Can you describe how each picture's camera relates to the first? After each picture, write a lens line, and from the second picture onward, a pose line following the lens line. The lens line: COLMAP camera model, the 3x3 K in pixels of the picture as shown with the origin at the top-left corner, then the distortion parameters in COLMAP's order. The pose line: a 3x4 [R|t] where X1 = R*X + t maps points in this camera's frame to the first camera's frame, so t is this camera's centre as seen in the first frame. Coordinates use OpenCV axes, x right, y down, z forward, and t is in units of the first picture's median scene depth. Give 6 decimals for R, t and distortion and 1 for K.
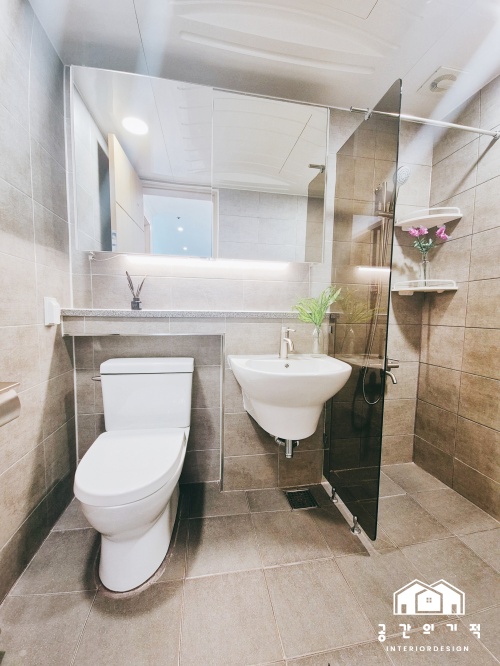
lens RADIAL K [[271.5, 0, 250.0], [0, 271.5, 333.0], [0, 0, 1]] dist [0.001949, 0.000108]
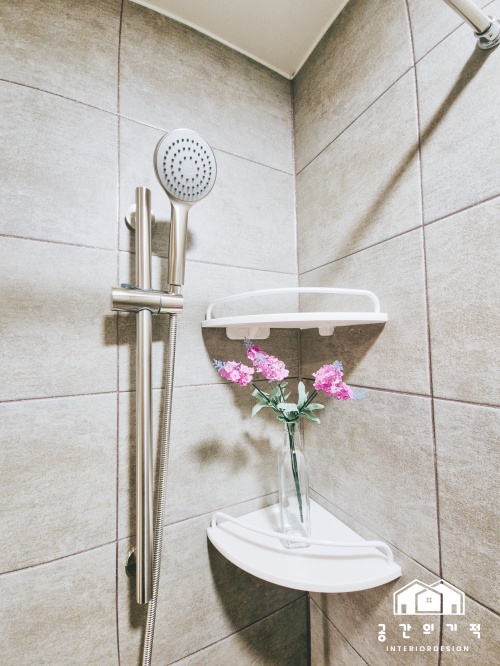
lens RADIAL K [[271.5, 0, 250.0], [0, 271.5, 333.0], [0, 0, 1]] dist [0.001949, 0.000108]
pose [[0.956513, -0.018892, 0.291076, 0.538763], [0.054833, 0.991756, -0.115817, -0.380682], [-0.286488, 0.126741, 0.949664, 0.745450]]
